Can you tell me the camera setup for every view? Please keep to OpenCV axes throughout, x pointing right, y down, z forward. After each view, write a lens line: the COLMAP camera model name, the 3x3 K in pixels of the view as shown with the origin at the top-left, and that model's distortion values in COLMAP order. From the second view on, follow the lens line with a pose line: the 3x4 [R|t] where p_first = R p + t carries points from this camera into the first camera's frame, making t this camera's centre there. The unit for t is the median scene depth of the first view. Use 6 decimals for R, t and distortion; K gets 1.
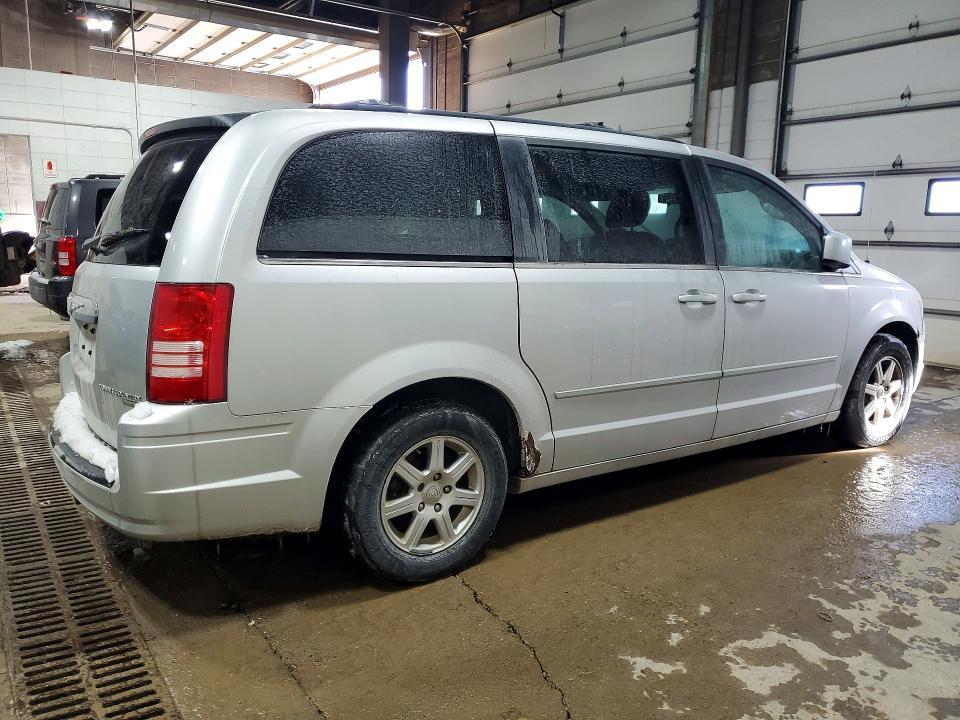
lens RADIAL K [[759.7, 0, 480.0], [0, 759.7, 360.0], [0, 0, 1]] dist [-0.005930, 0.044754]
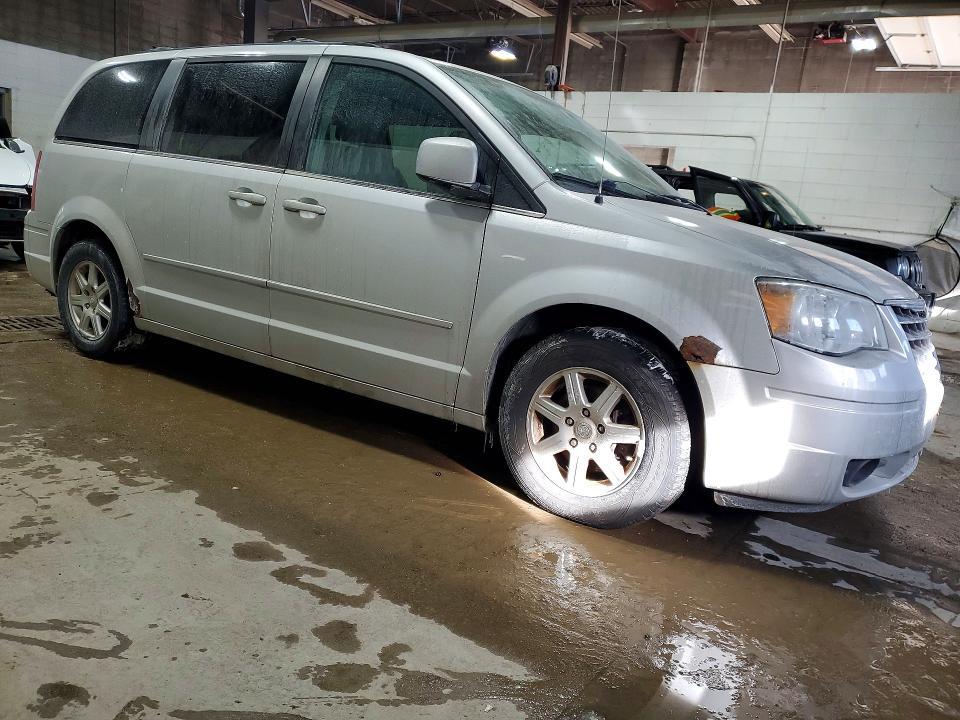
lens RADIAL K [[791.3, 0, 480.0], [0, 791.3, 360.0], [0, 0, 1]] dist [-0.007372, -0.001138]
pose [[0.290473, 0.243549, -0.925370, 1.316428], [-0.203751, 0.960631, 0.188872, -0.128221], [0.934939, 0.133683, 0.328661, 0.932402]]
